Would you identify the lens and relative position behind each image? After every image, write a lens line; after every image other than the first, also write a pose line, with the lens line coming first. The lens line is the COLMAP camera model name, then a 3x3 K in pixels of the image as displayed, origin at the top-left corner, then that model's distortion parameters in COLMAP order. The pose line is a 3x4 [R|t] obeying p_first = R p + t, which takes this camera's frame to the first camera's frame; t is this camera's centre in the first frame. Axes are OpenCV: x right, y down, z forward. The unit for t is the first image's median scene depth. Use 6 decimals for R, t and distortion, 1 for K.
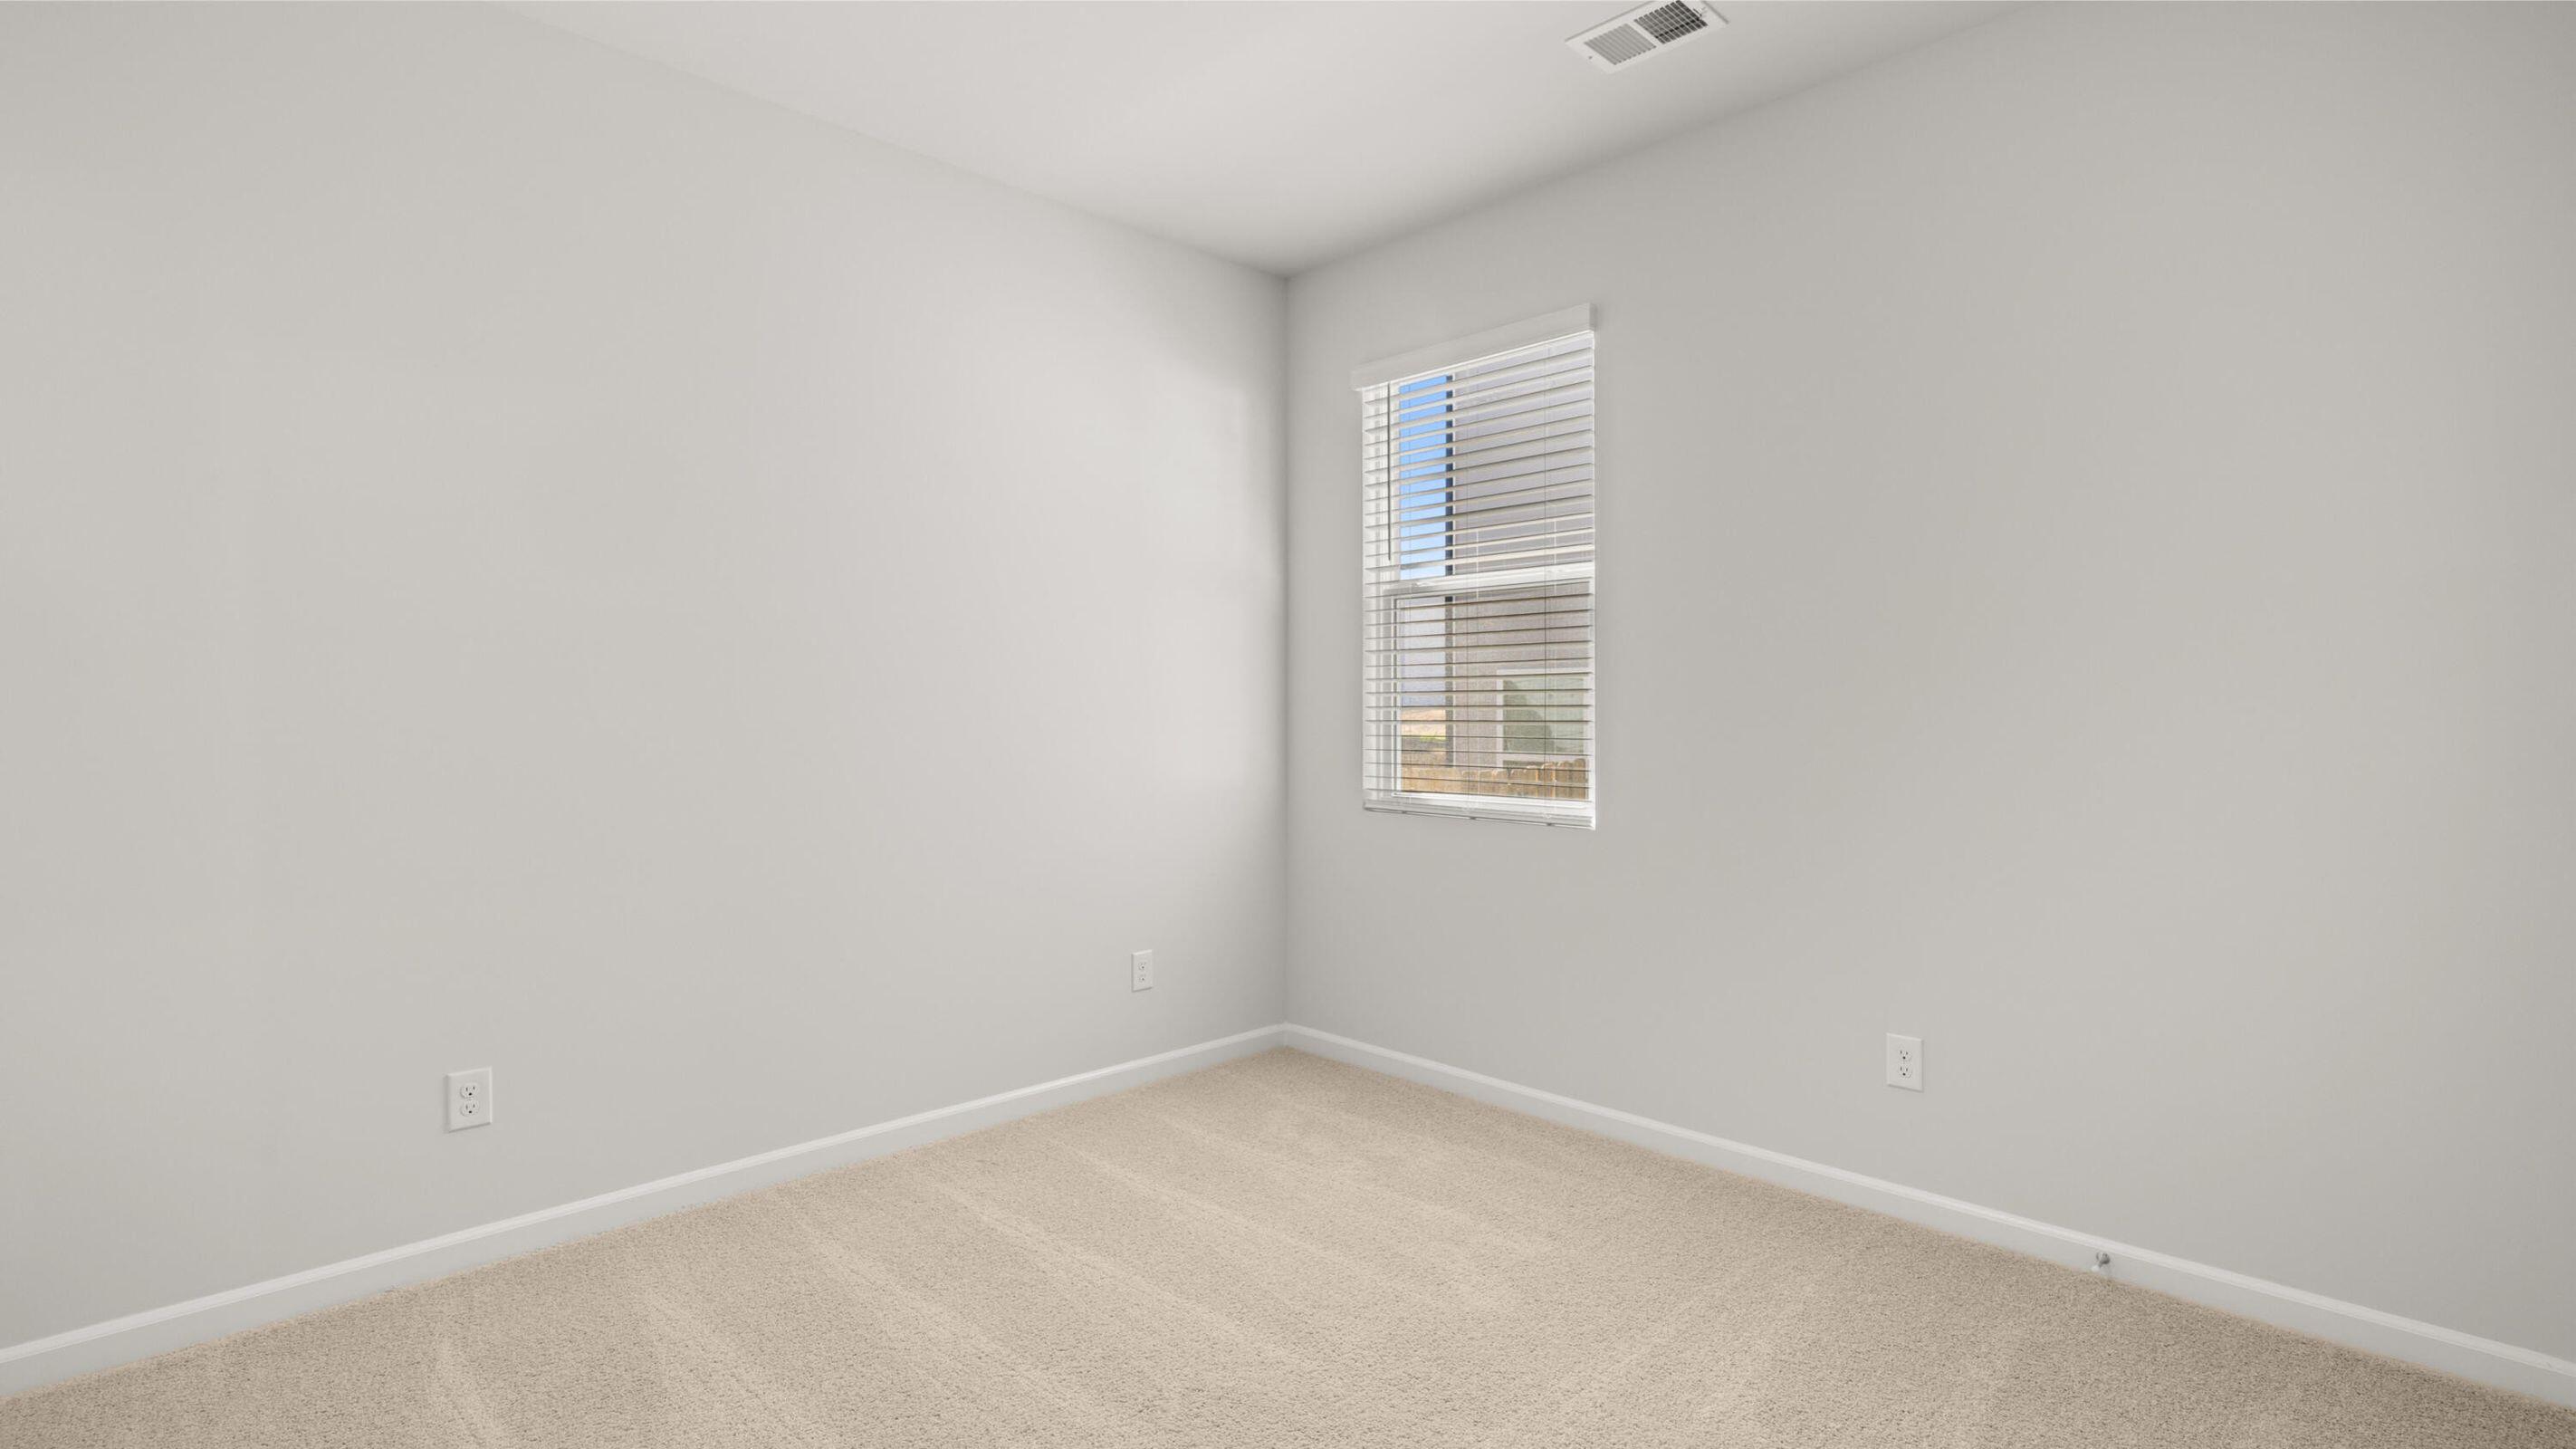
lens RADIAL K [[1167.1, 0, 1288.0], [0, 1167.1, 724.5], [0, 0, 1]] dist [0.002137, 0.000336]
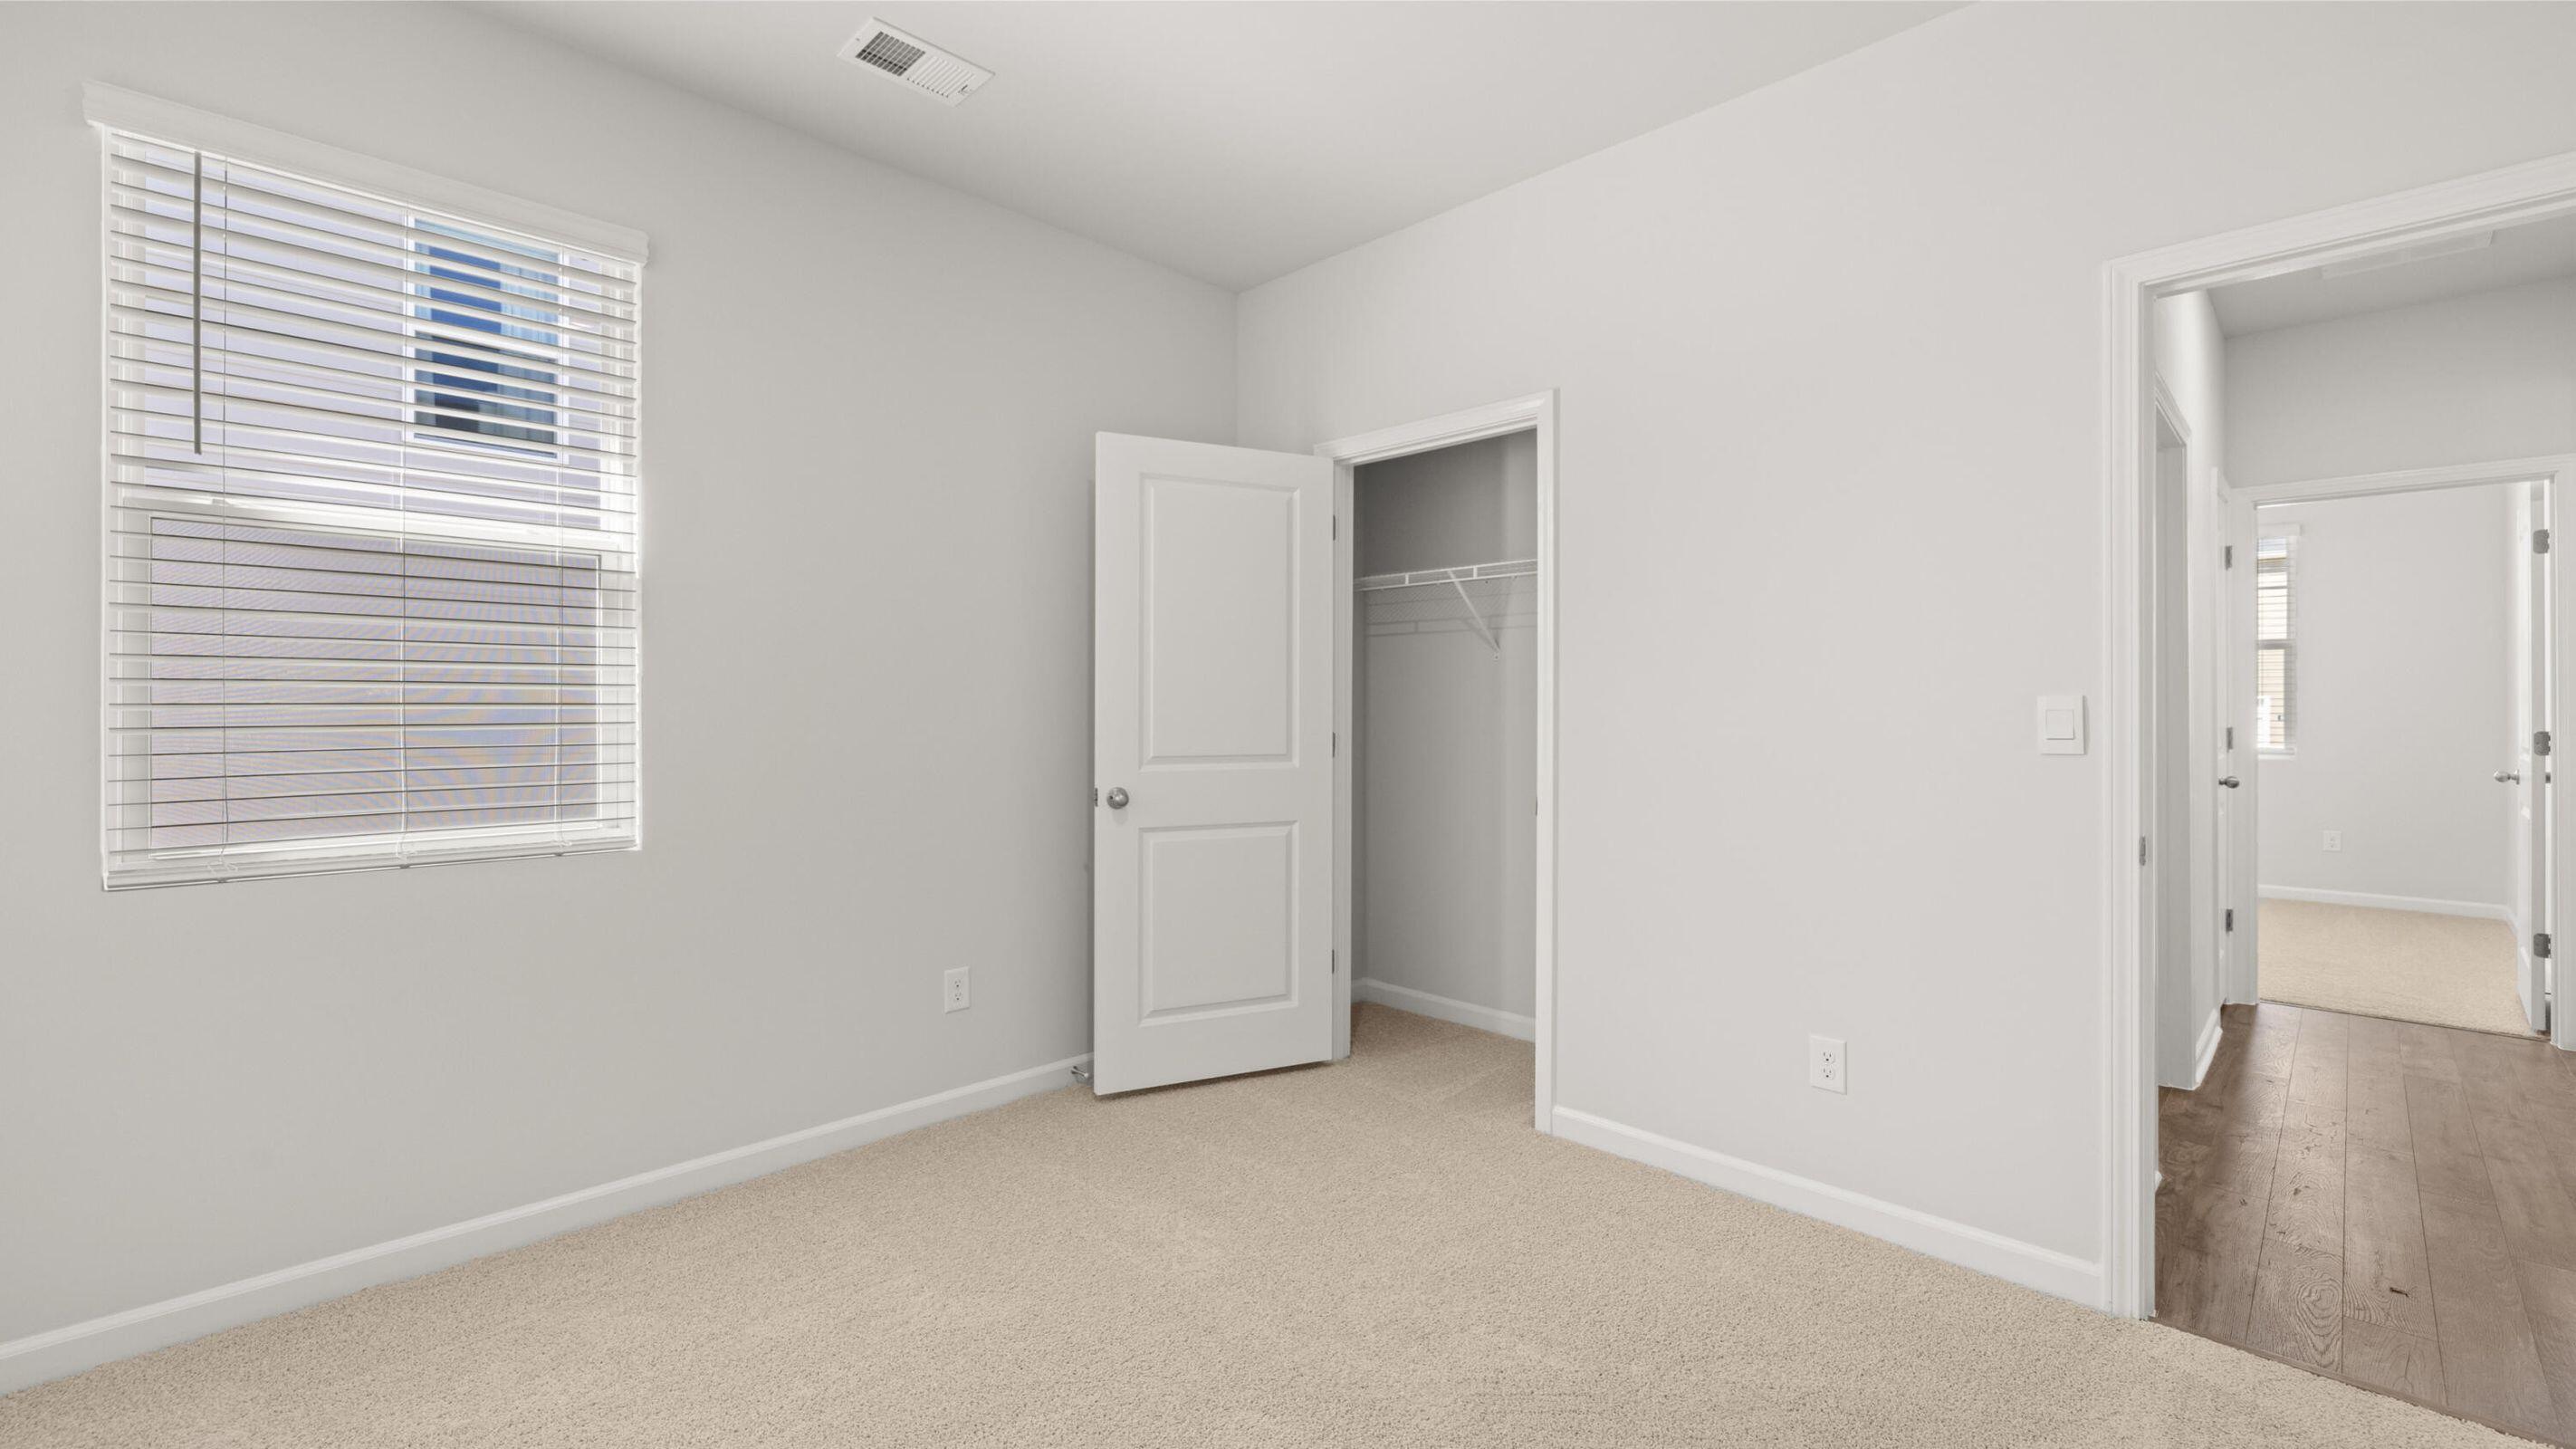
lens RADIAL K [[1073.0, 0, 1314.0], [0, 1073.0, 715.7], [0, 0, 1]] dist [-0.000851, -0.000322]
pose [[-0.017860, -0.001406, 0.999840, -0.450497], [0.012783, 0.999917, 0.001635, -0.002979], [-0.999759, 0.012810, -0.017841, 0.445797]]
